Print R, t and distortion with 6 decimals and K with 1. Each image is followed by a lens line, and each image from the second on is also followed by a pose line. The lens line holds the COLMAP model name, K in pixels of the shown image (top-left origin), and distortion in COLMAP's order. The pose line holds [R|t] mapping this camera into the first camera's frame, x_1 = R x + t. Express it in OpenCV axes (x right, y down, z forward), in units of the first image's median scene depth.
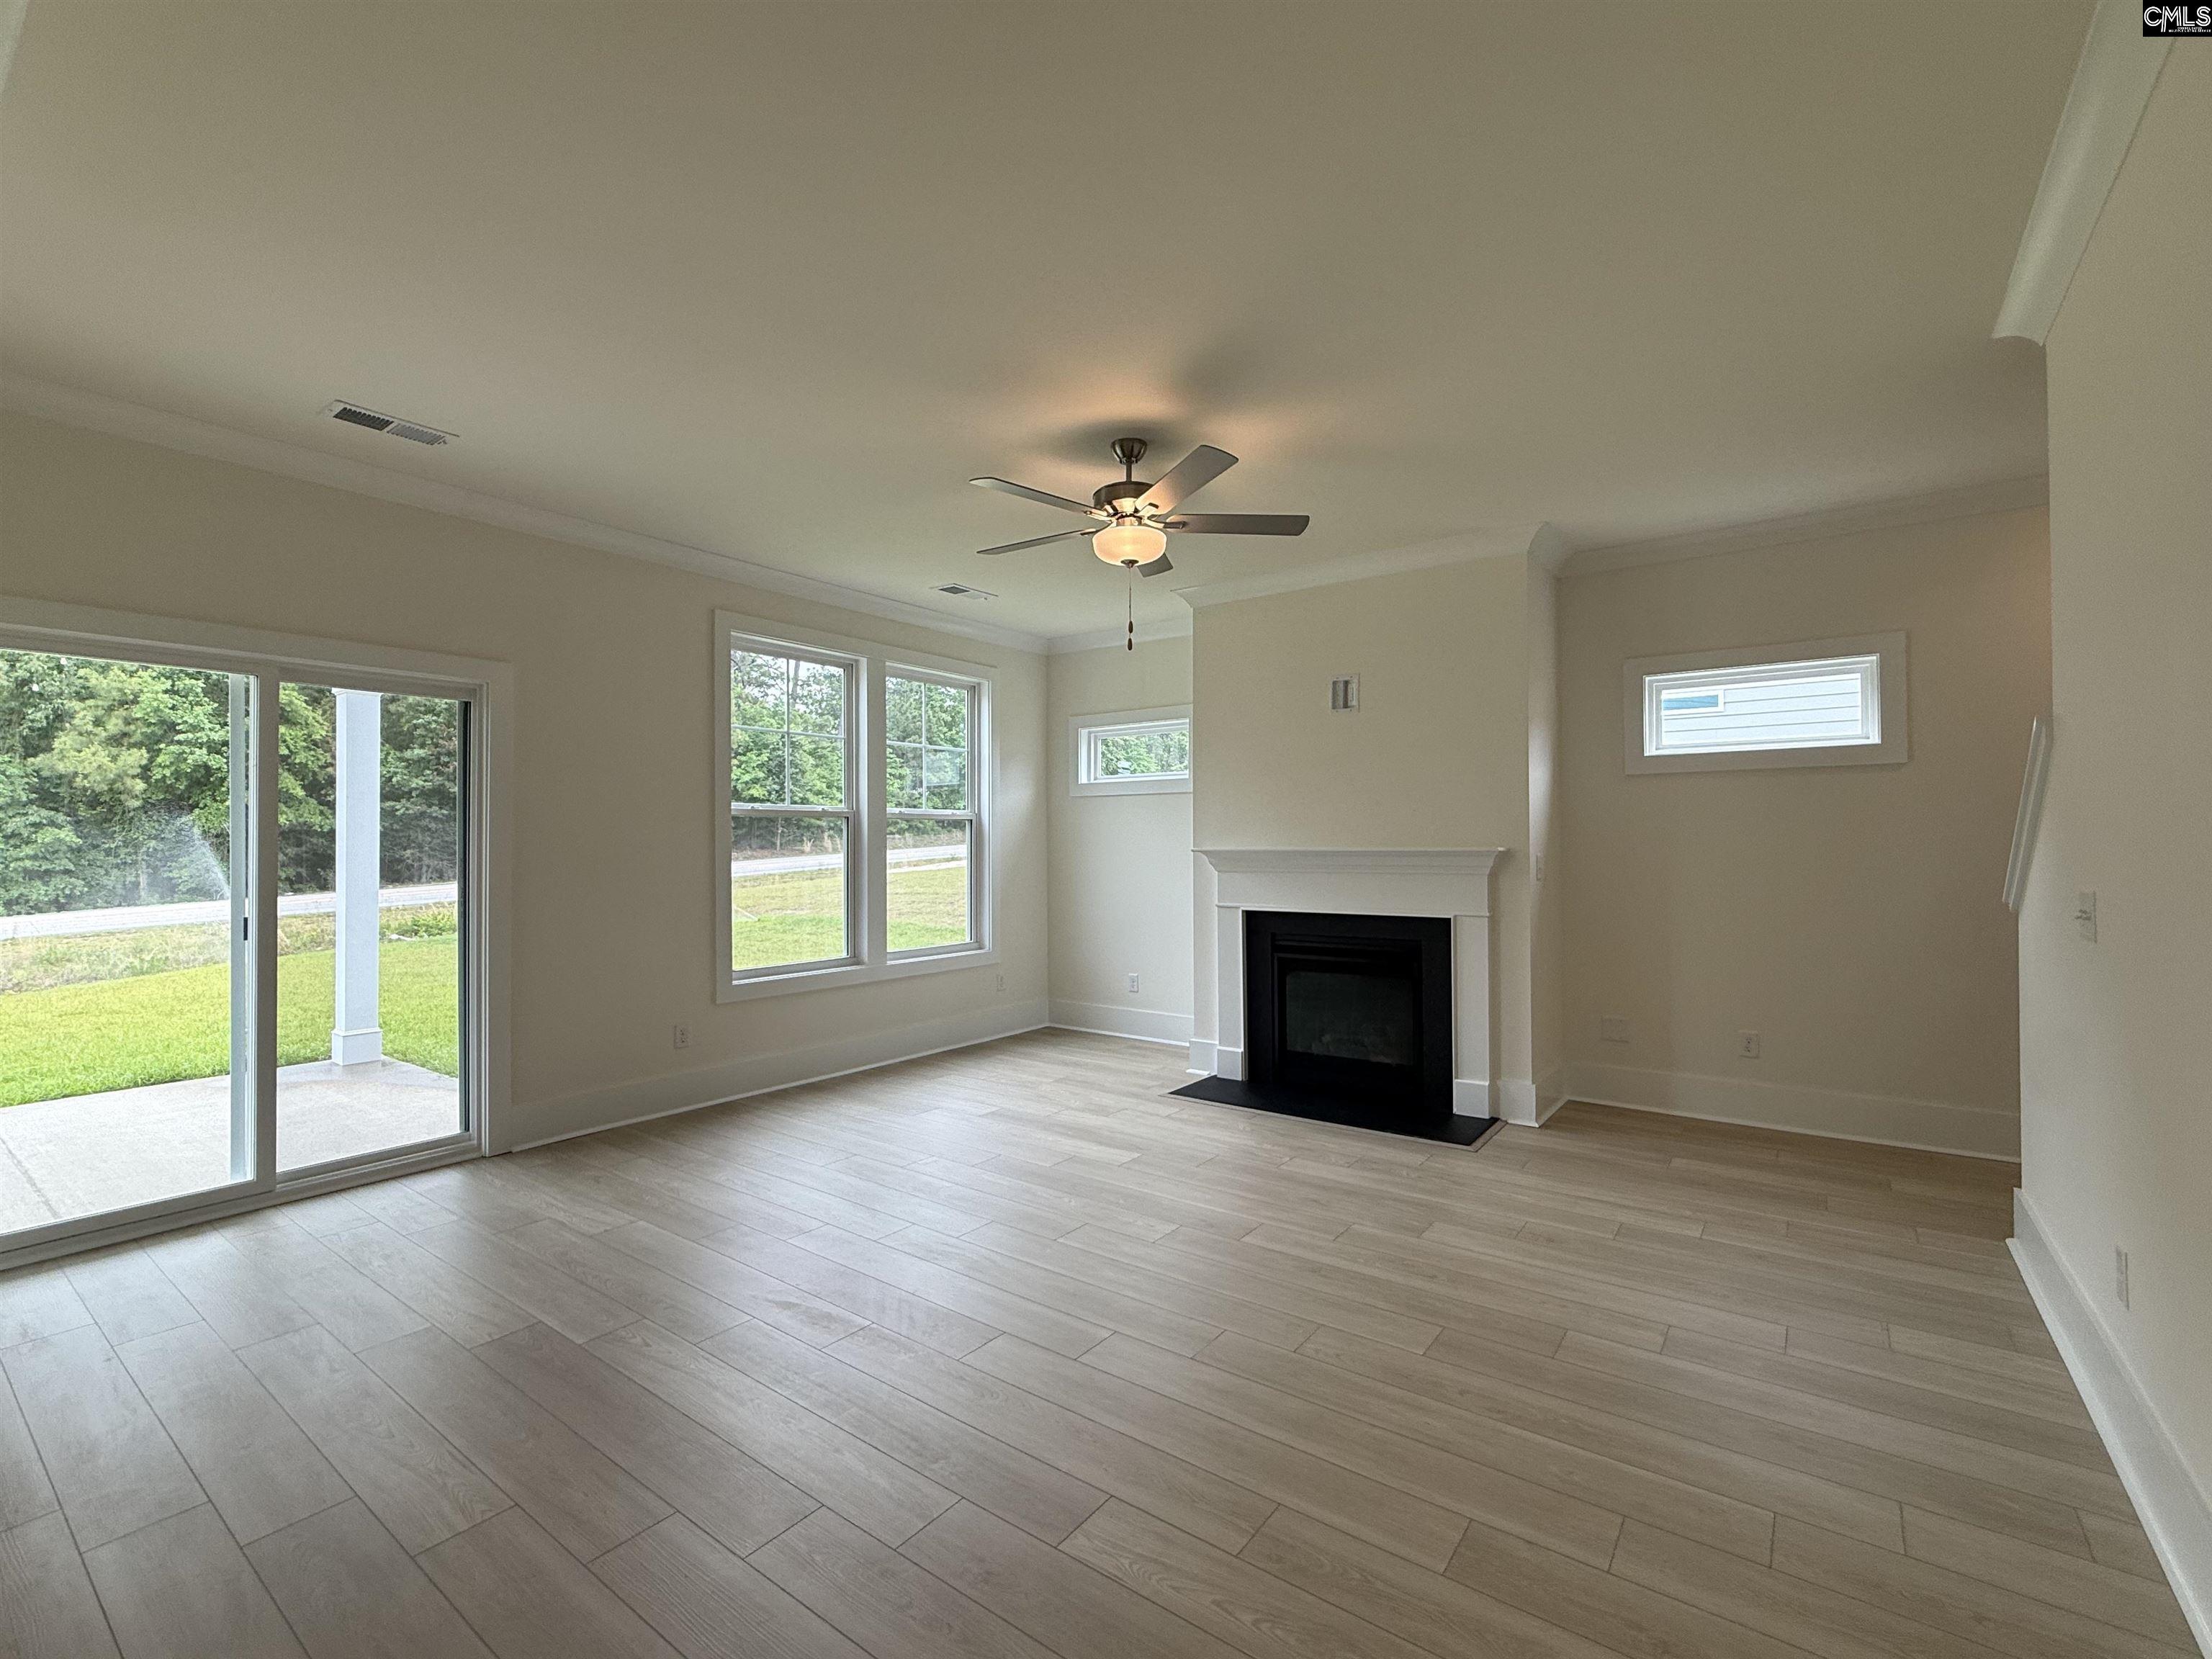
lens RADIAL K [[971.3, 0, 1112.5], [0, 971.3, 828.8], [0, 0, 1]] dist [0.000730, -0.000860]
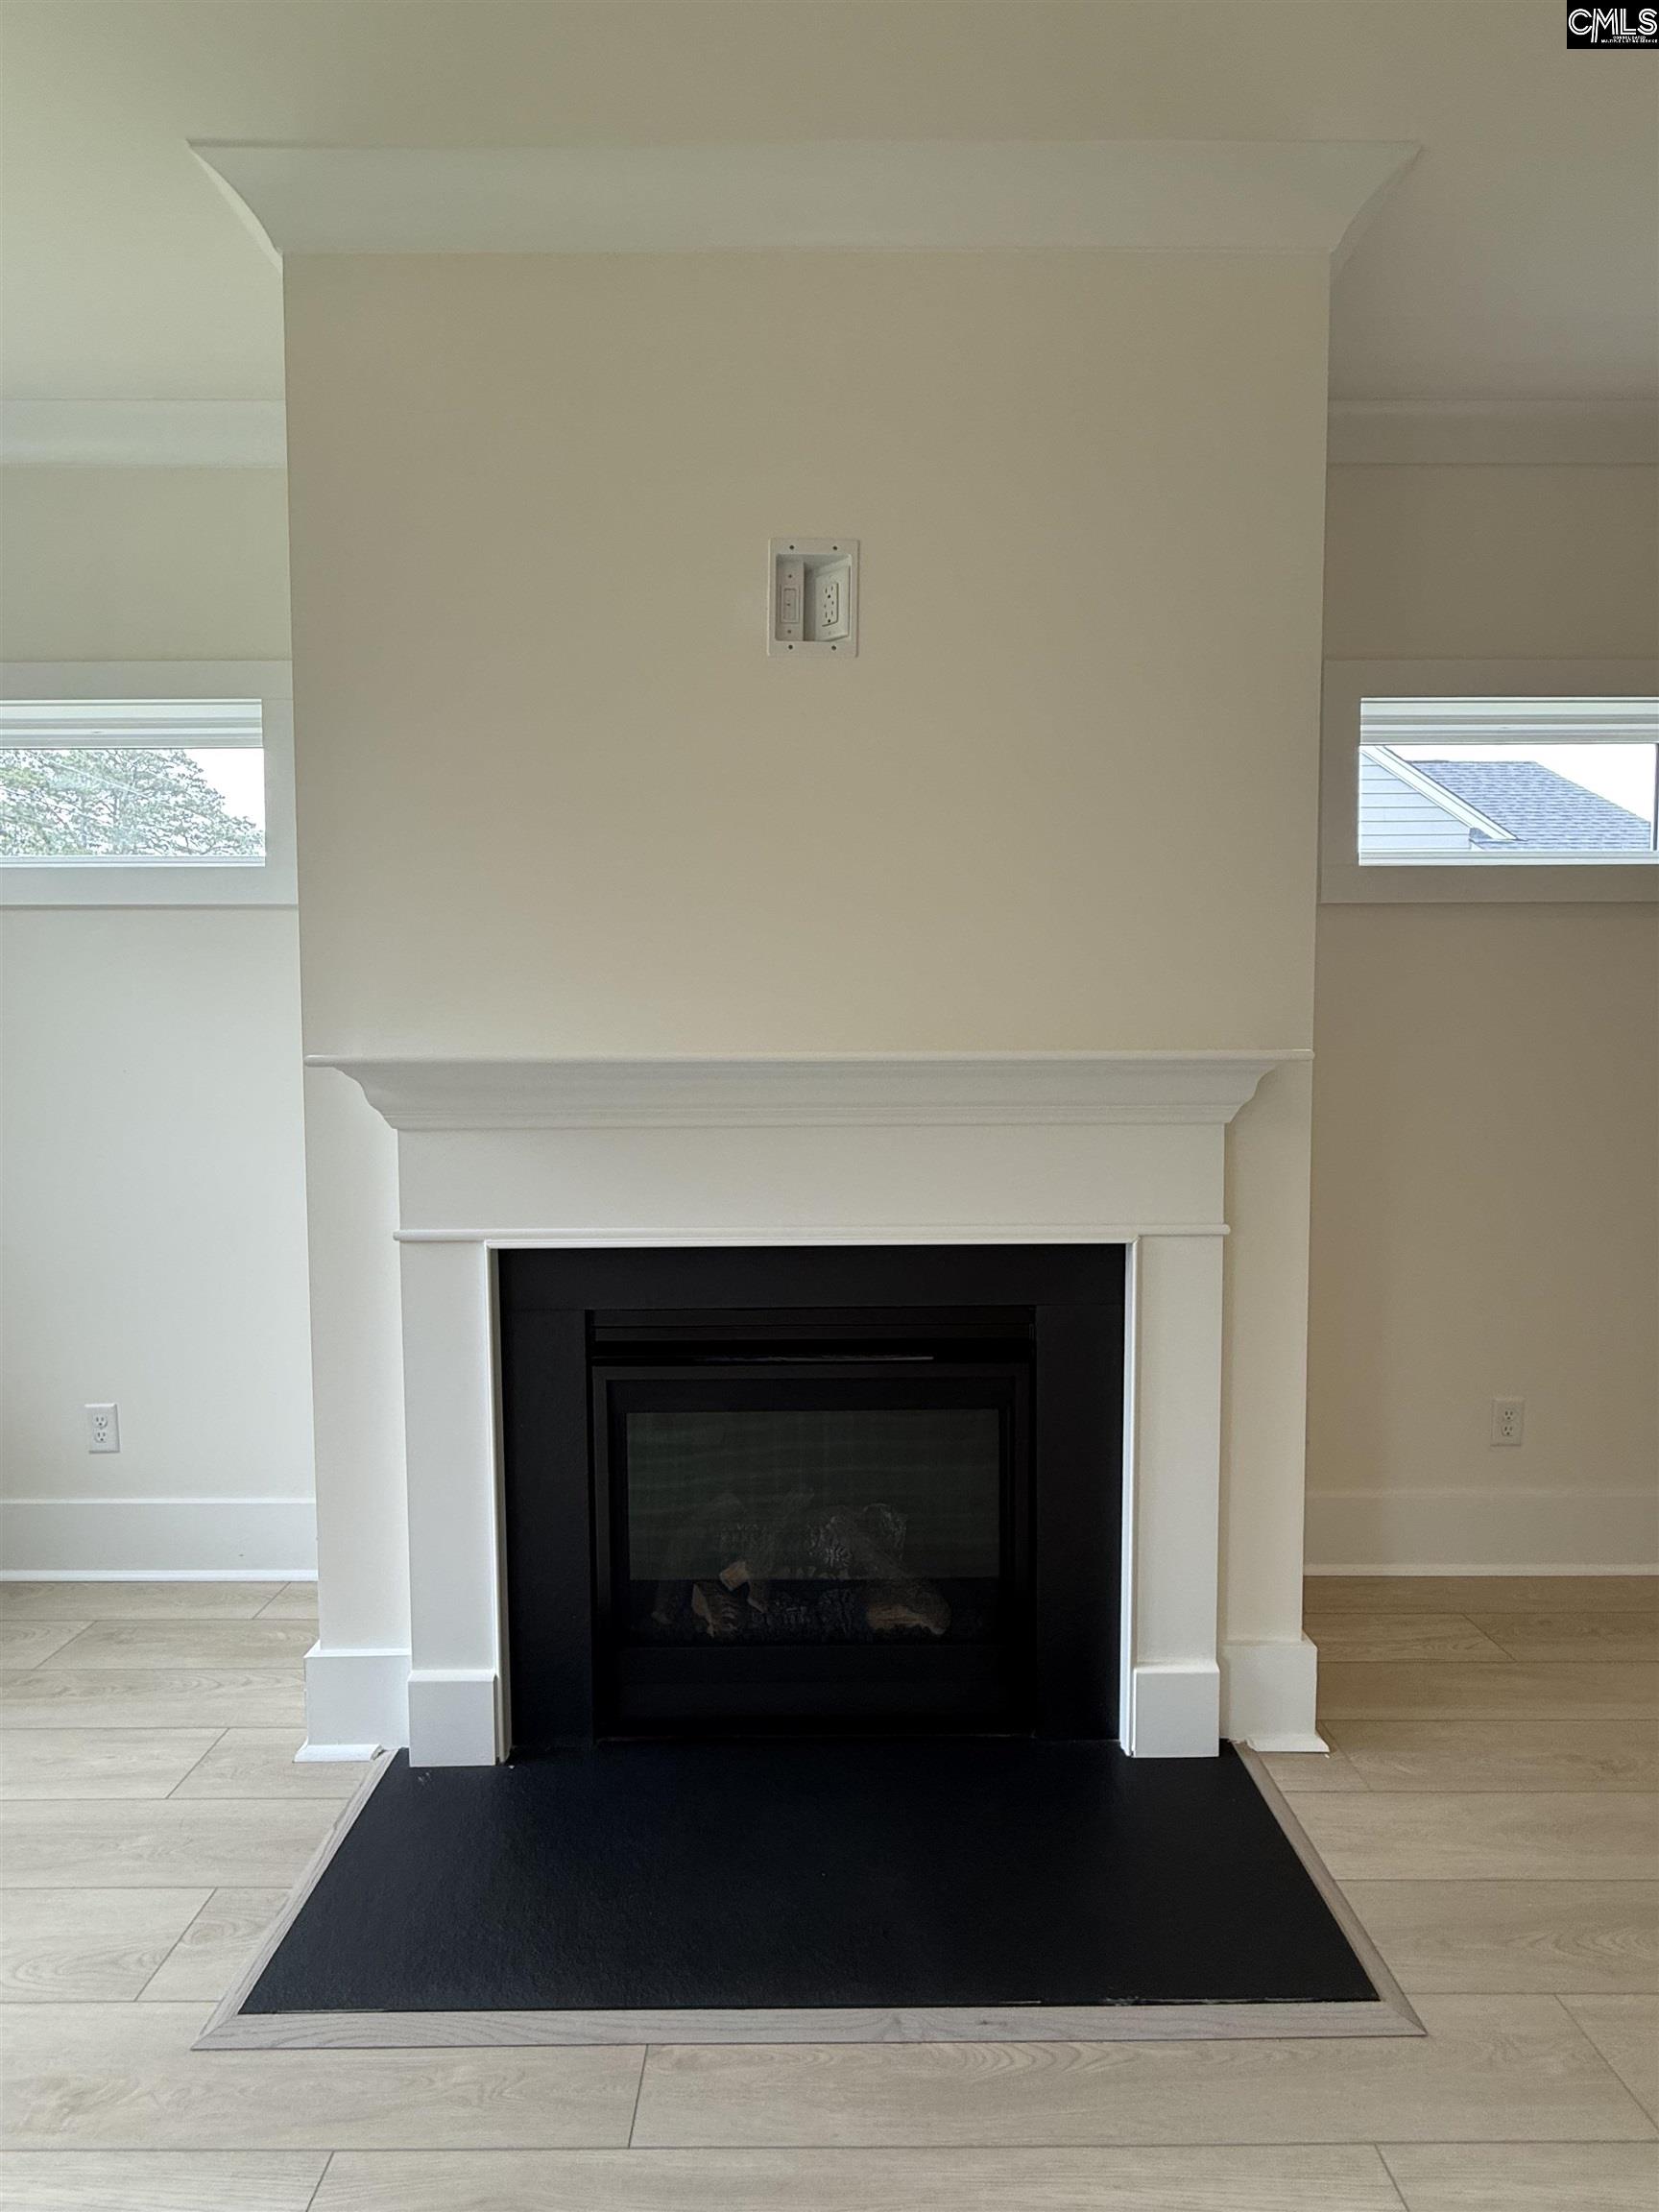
lens RADIAL K [[971.3, 0, 831.6], [0, 971.3, 1115.1], [0, 0, 1]] dist [0.000730, -0.000860]
pose [[0.803669, -0.028877, 0.594375, 0.036821], [-0.008559, 0.998158, 0.060067, 0.020620], [-0.595015, -0.053361, 0.801942, 0.703286]]
